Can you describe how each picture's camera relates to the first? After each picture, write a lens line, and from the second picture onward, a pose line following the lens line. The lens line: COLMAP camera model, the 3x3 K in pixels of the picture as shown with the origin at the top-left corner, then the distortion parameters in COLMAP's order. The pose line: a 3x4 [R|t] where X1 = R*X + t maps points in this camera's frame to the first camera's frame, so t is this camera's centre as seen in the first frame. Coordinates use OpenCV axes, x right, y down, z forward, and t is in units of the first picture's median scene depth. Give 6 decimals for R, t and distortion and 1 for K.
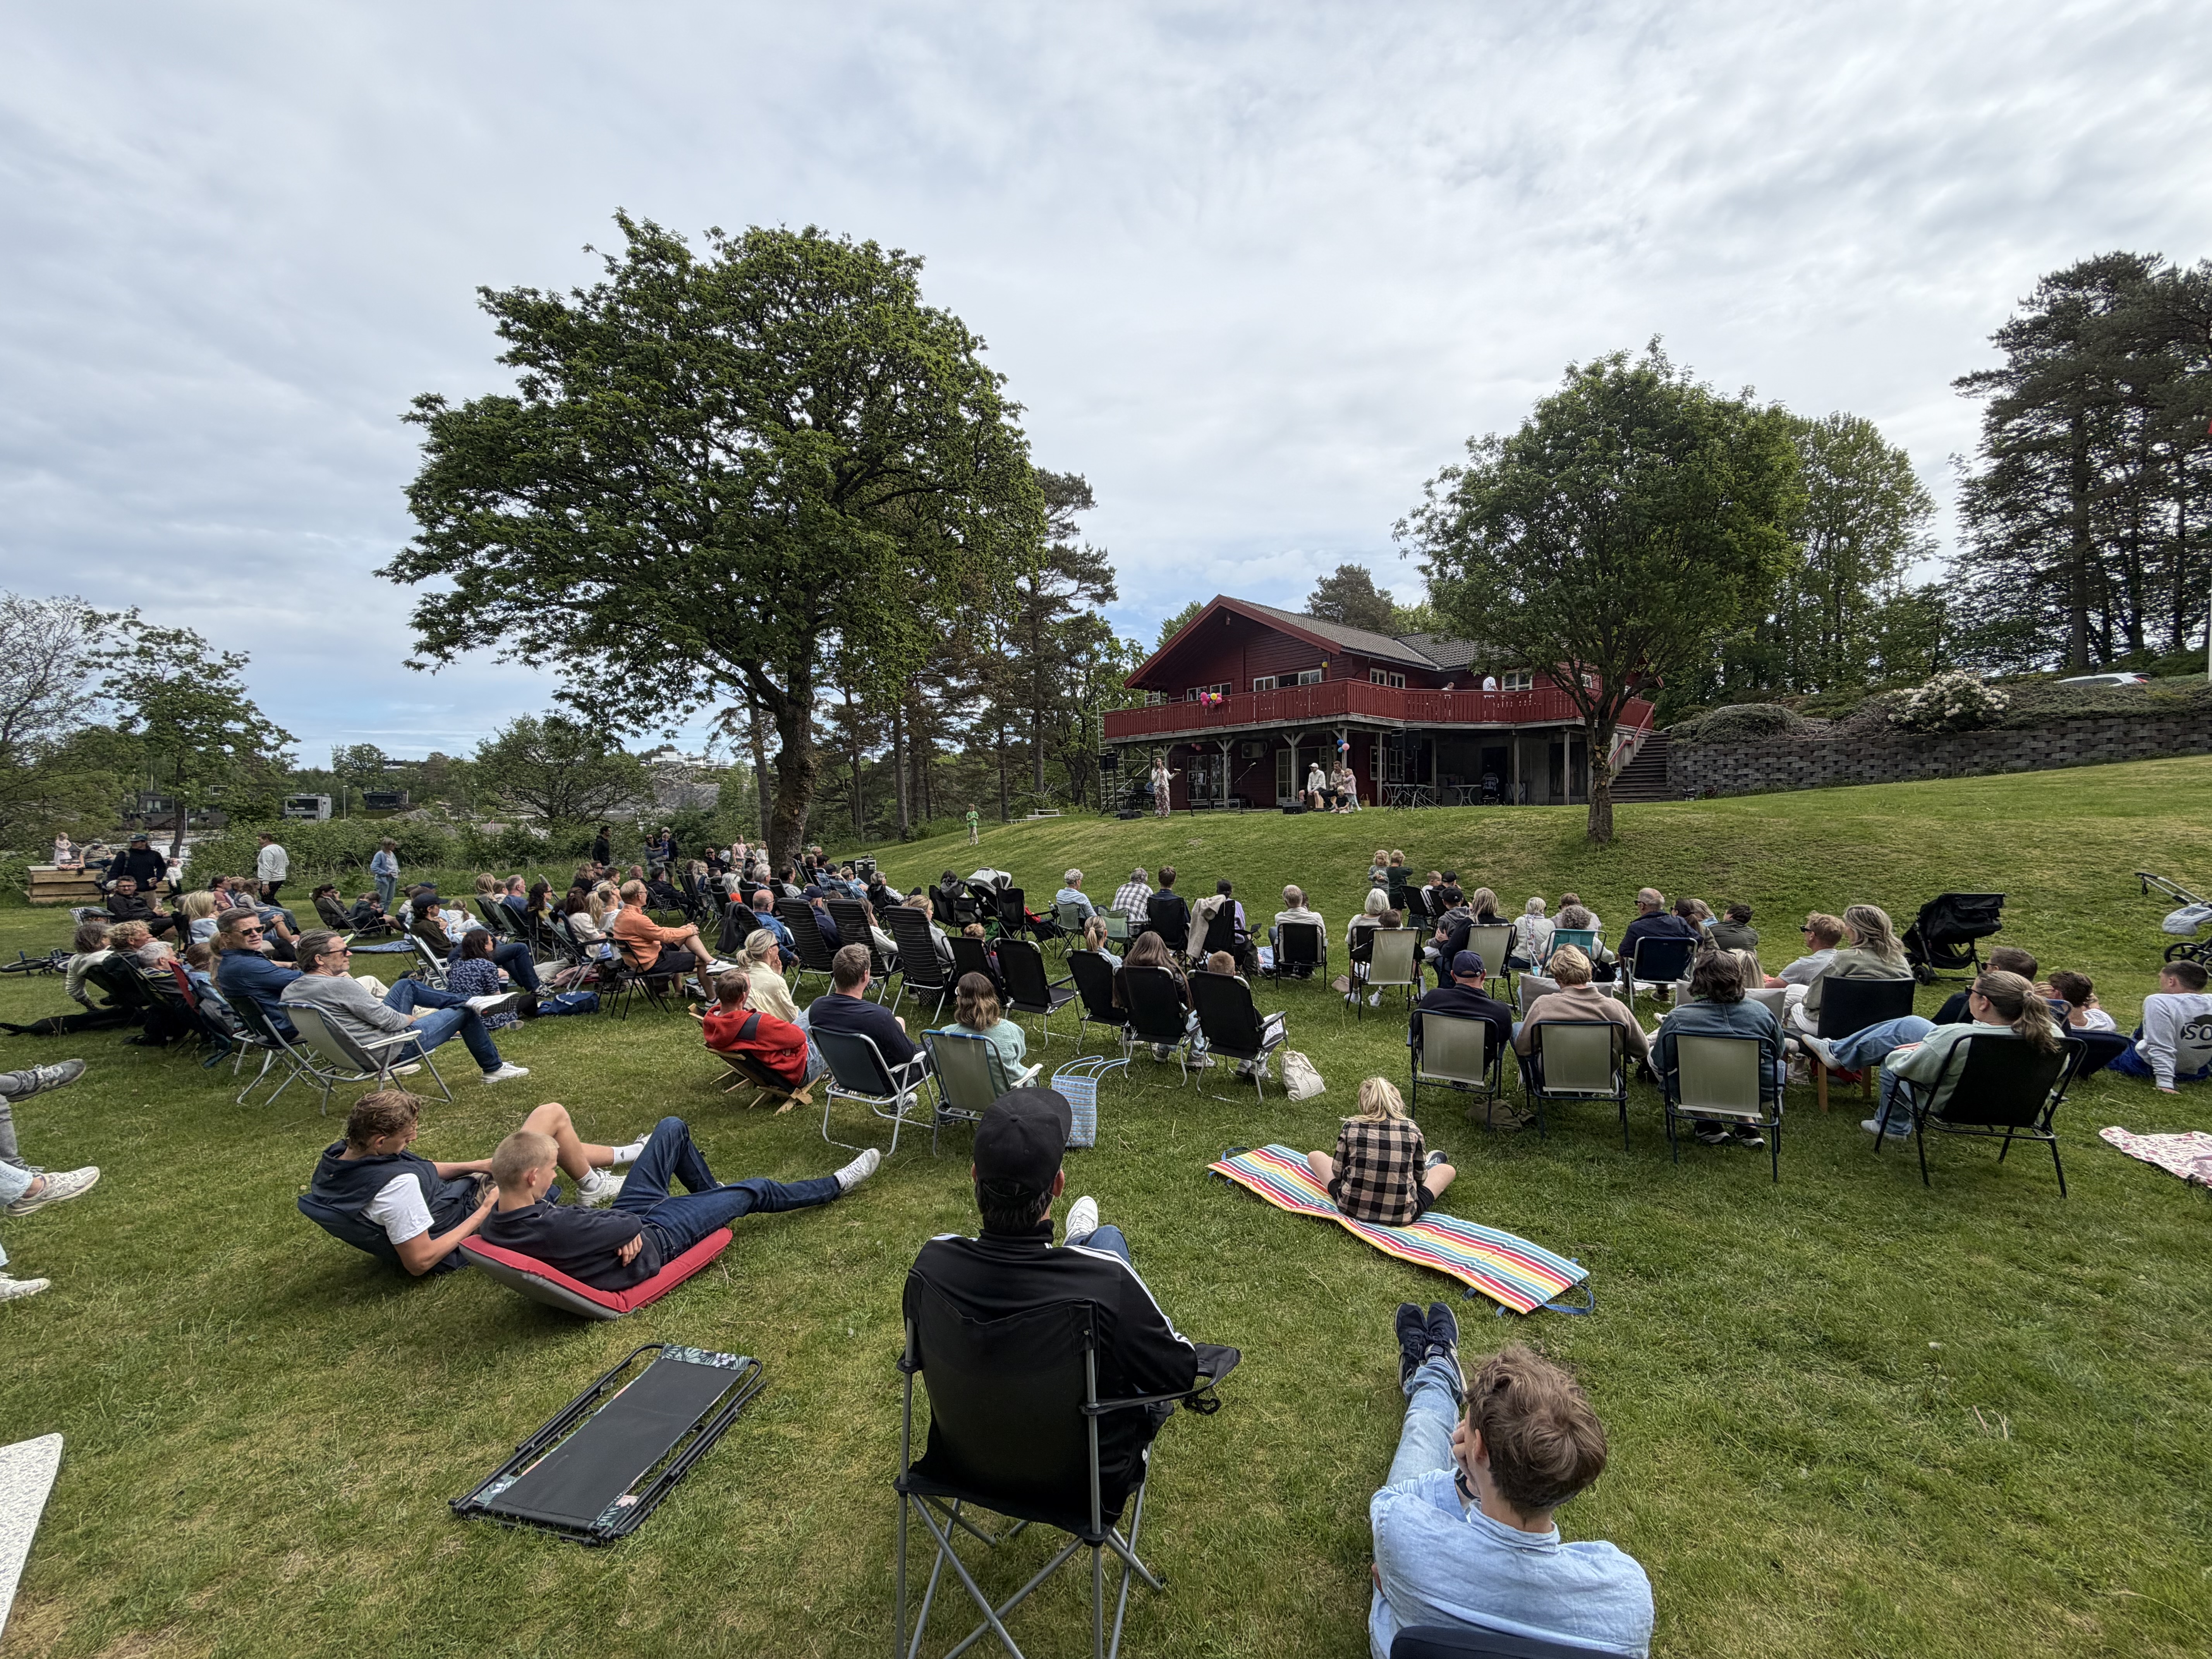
lens RADIAL K [[913.9, 0, 1097.6], [0, 913.9, 829.5], [0, 0, 1]] dist [0.001772, 0.000745]
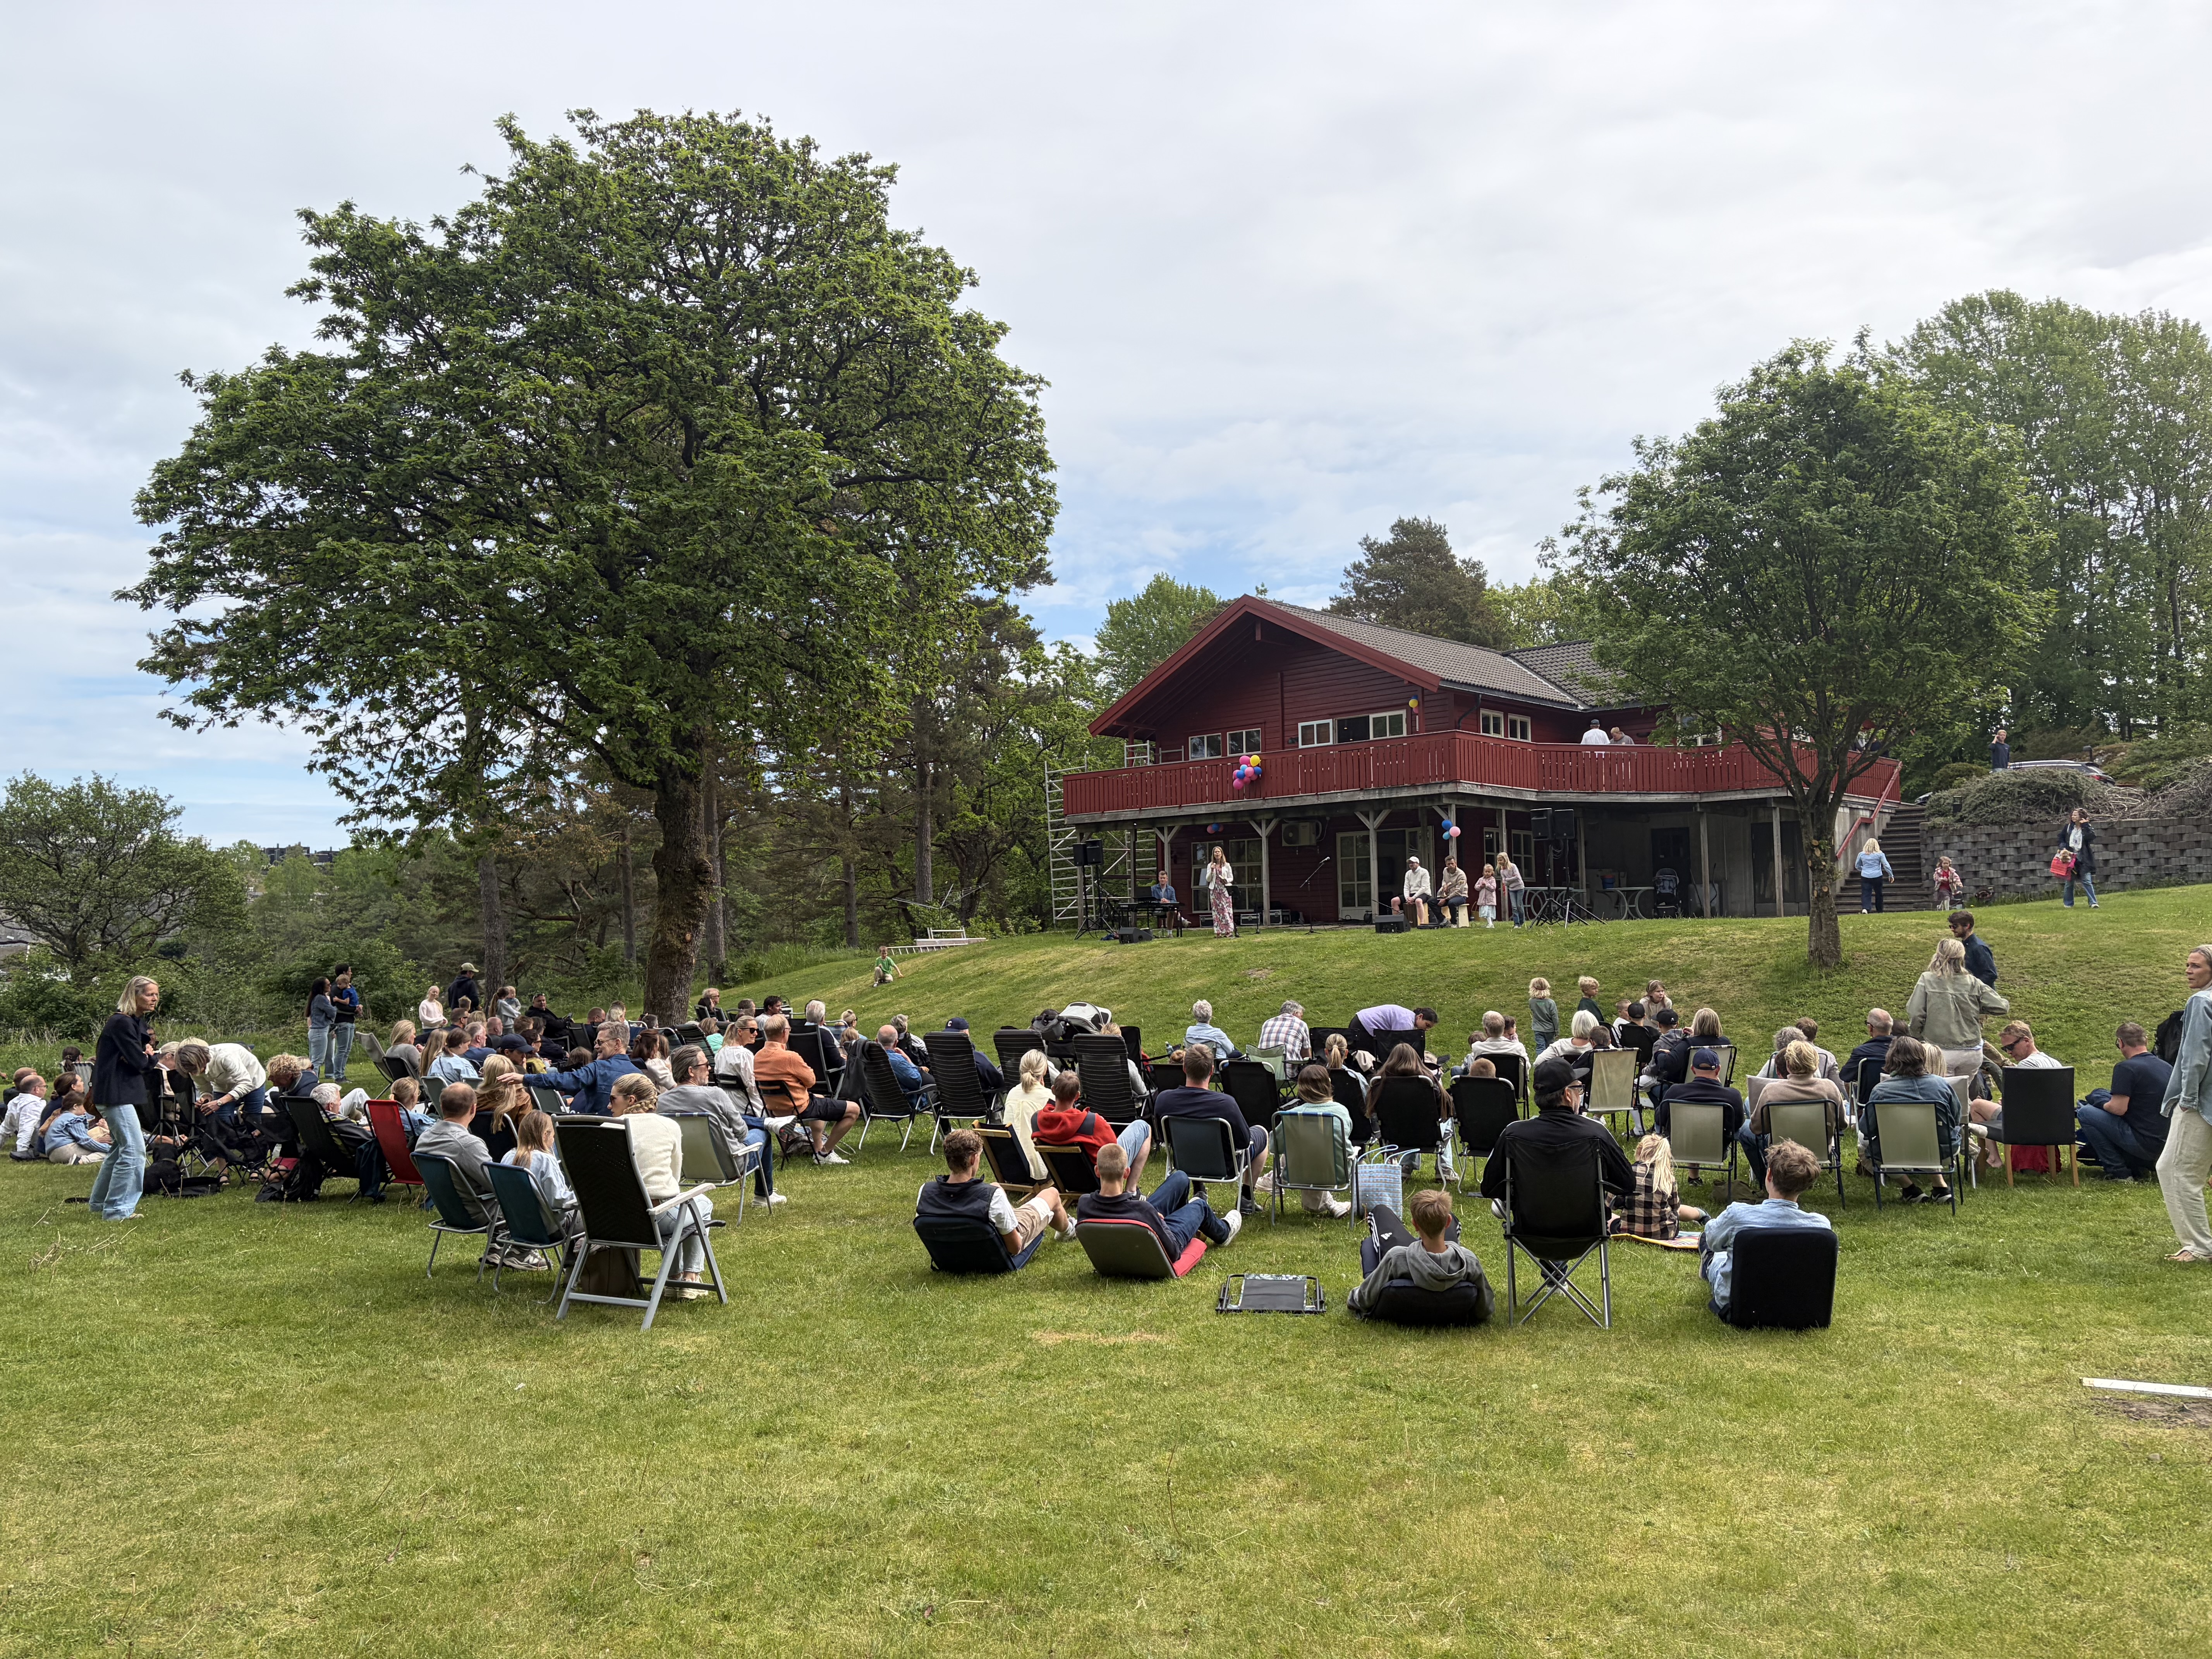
lens RADIAL K [[1693.7, 0, 1092.2], [0, 1693.7, 820.2], [0, 0, 1]] dist [0.042630, -0.029277]
pose [[0.995799, -0.003327, 0.091511, -0.117153], [0.011166, 0.996294, -0.085281, 0.004351], [-0.090888, 0.085945, 0.992146, -0.227301]]
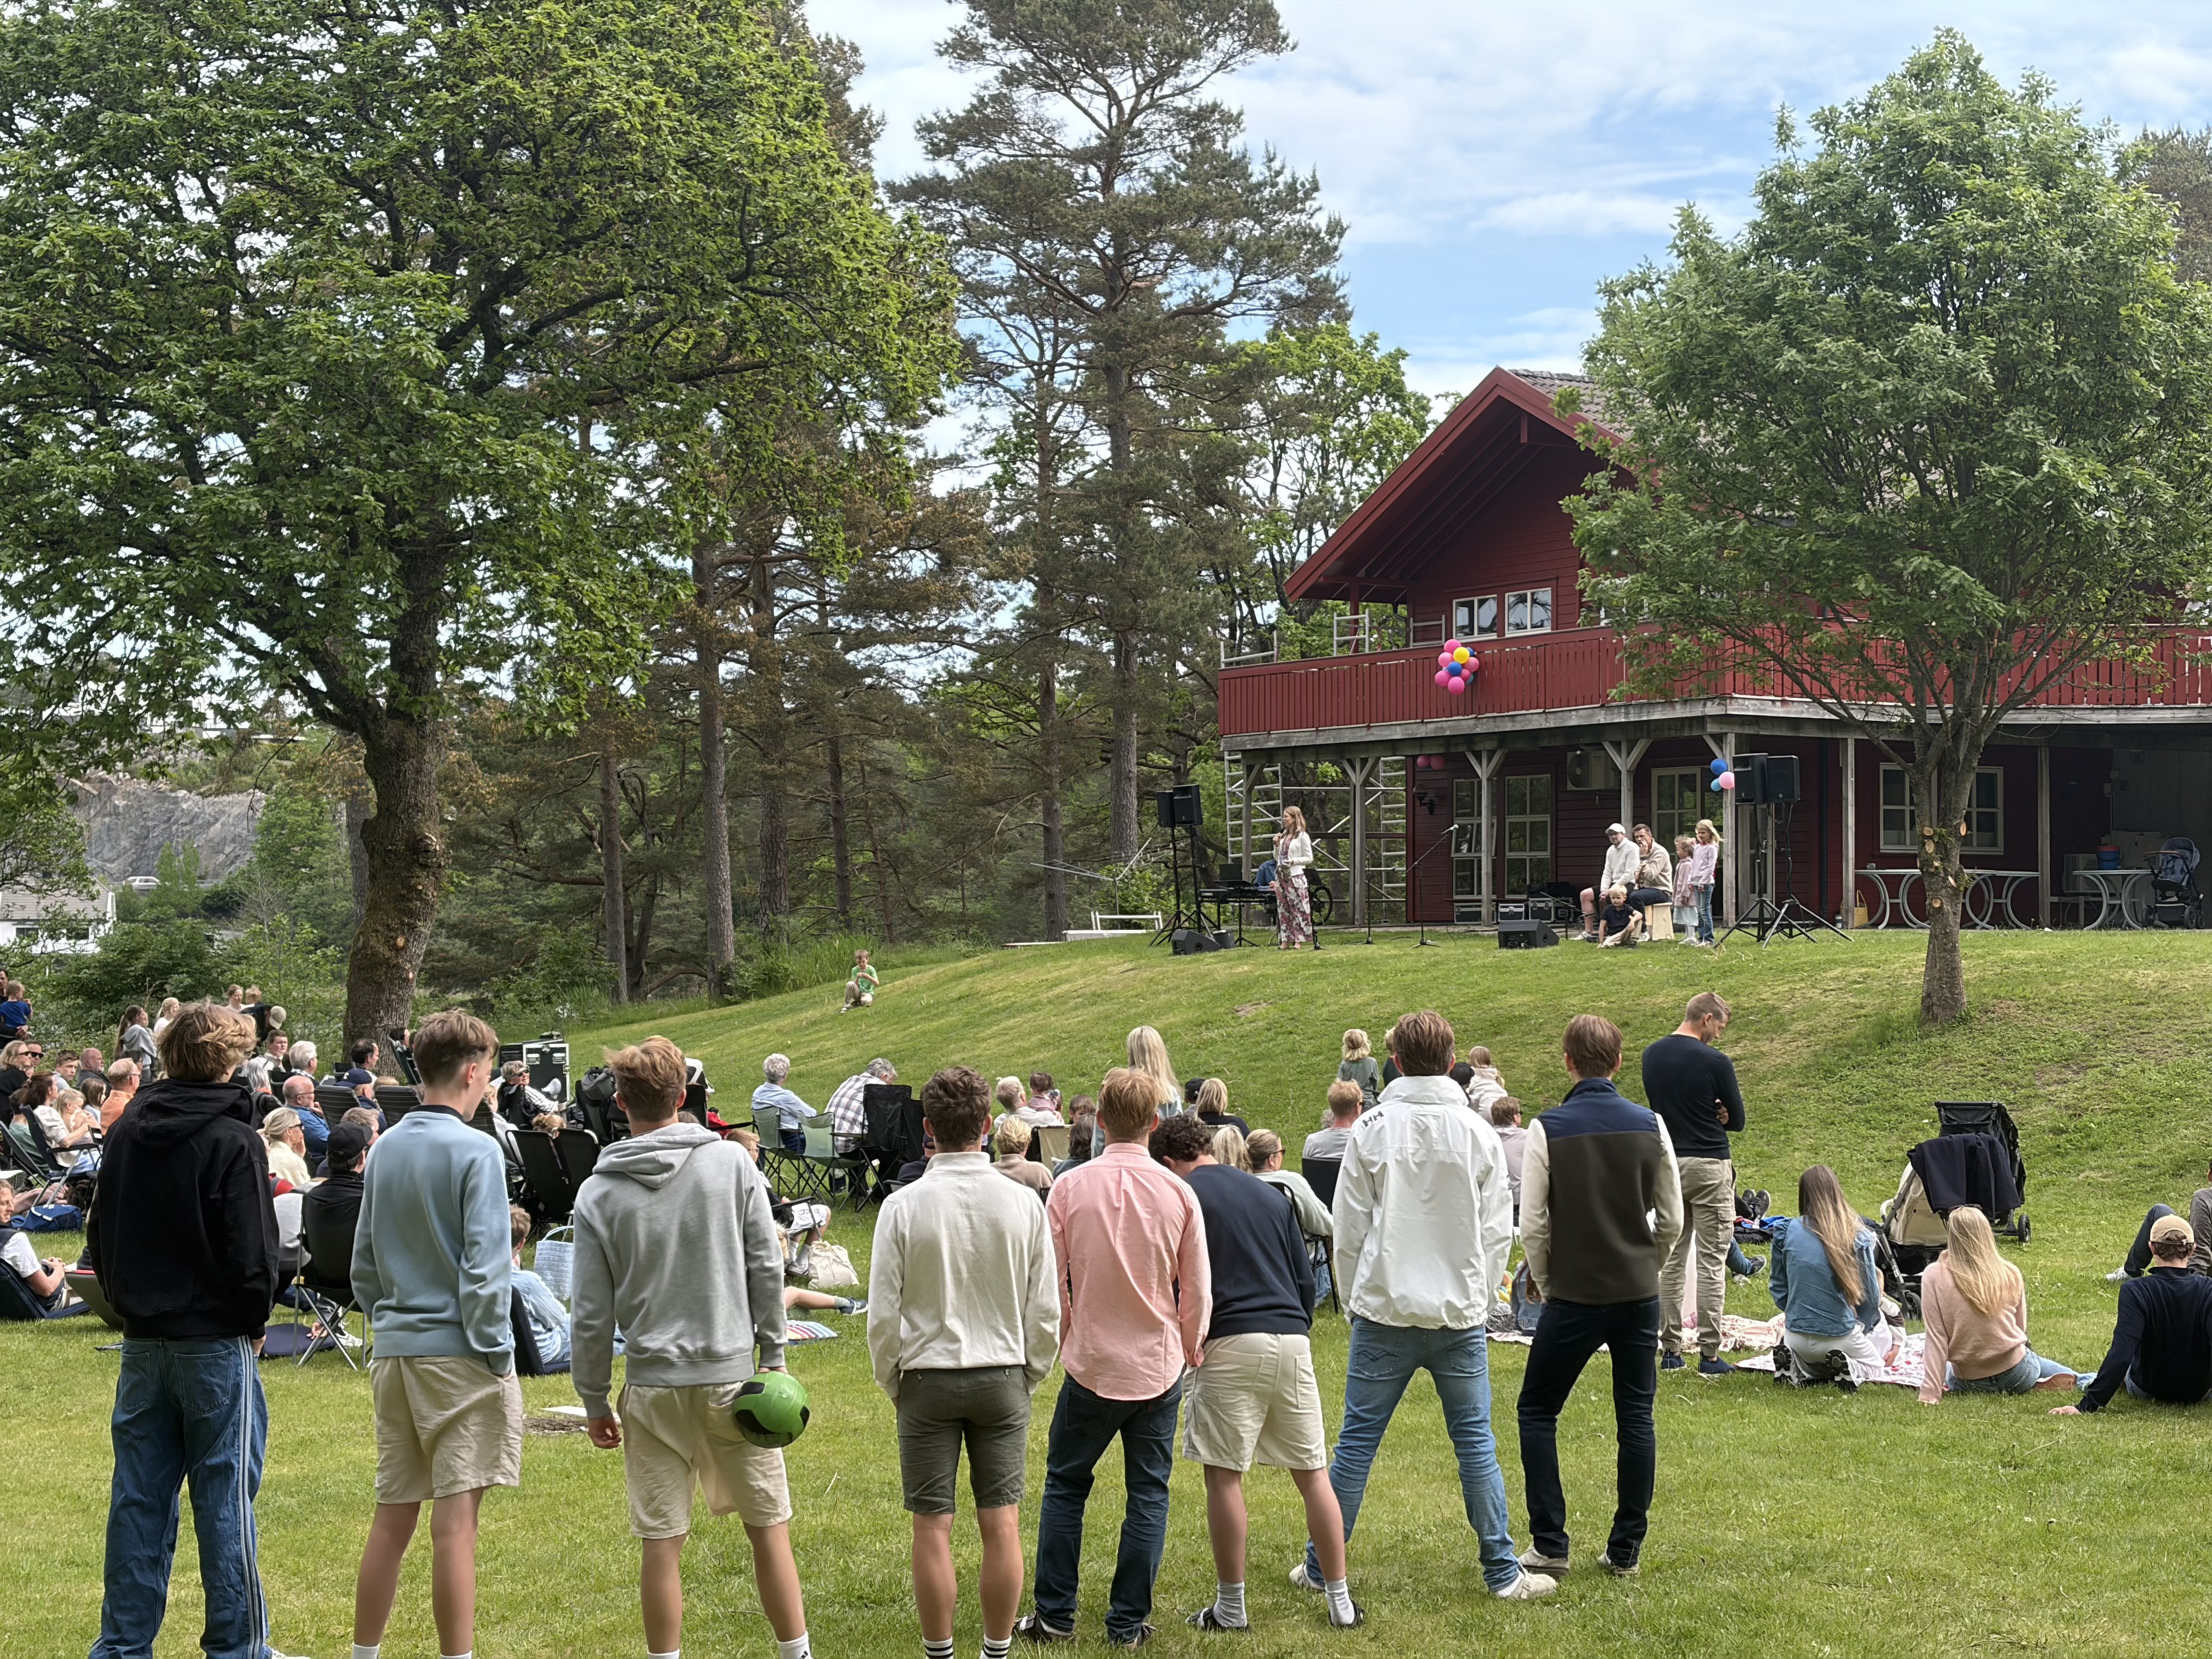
lens RADIAL K [[3303.2, 0, 1113.2], [0, 3303.2, 832.4], [0, 0, 1]] dist [0.049438, 0.000000]
pose [[0.990204, 0.001563, -0.139618, 0.230584], [-0.006742, 0.999306, -0.036623, -0.012400], [0.139464, 0.037205, 0.989528, -0.545458]]
